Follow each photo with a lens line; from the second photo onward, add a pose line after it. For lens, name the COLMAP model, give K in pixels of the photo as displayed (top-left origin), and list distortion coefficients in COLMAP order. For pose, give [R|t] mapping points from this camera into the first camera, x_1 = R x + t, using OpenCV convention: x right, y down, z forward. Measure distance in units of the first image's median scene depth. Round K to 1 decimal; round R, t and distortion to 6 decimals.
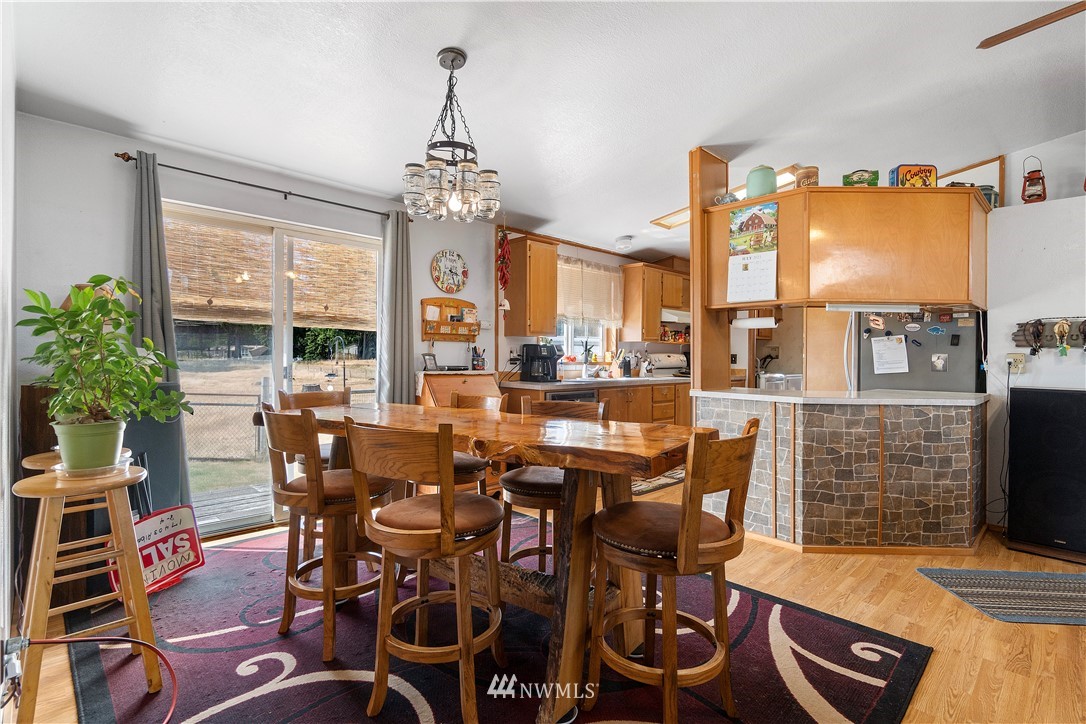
lens RADIAL K [[505.2, 0, 543.1], [0, 505.2, 364.2], [0, 0, 1]] dist [-0.004531, -0.000360]
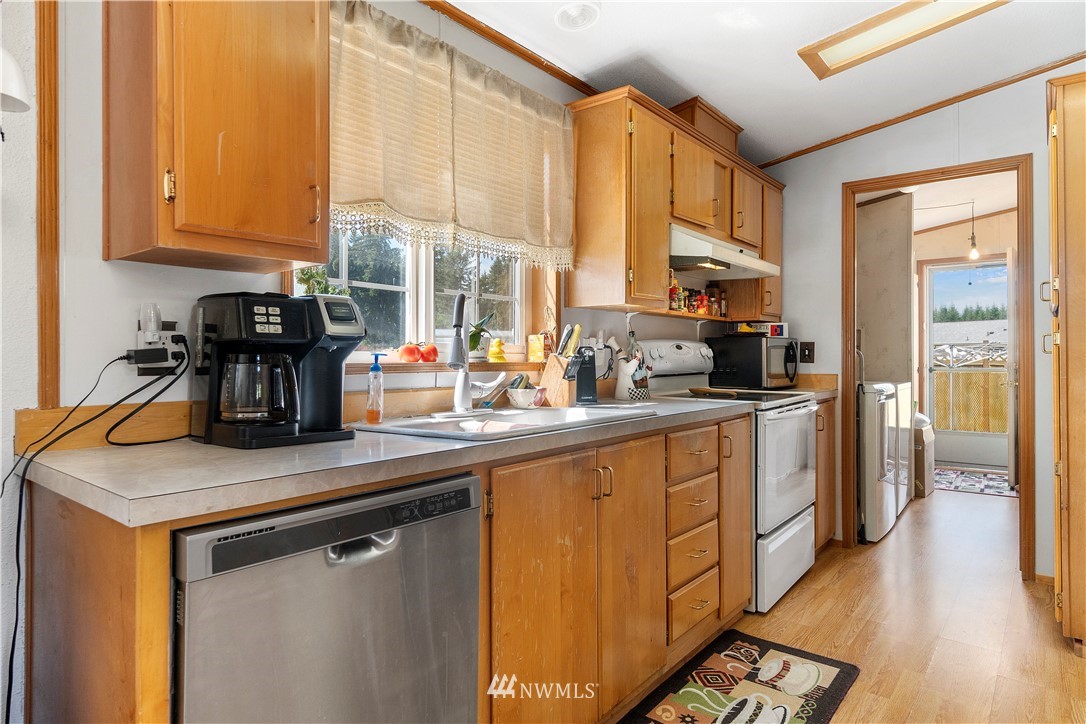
lens RADIAL K [[604.5, 0, 541.7], [0, 604.5, 360.8], [0, 0, 1]] dist [0.005667, 0.000718]
pose [[0.991939, -0.007486, 0.126498, 0.077700], [0.008098, 0.999958, -0.004323, -0.003144], [-0.126460, 0.005313, 0.991957, 0.564393]]
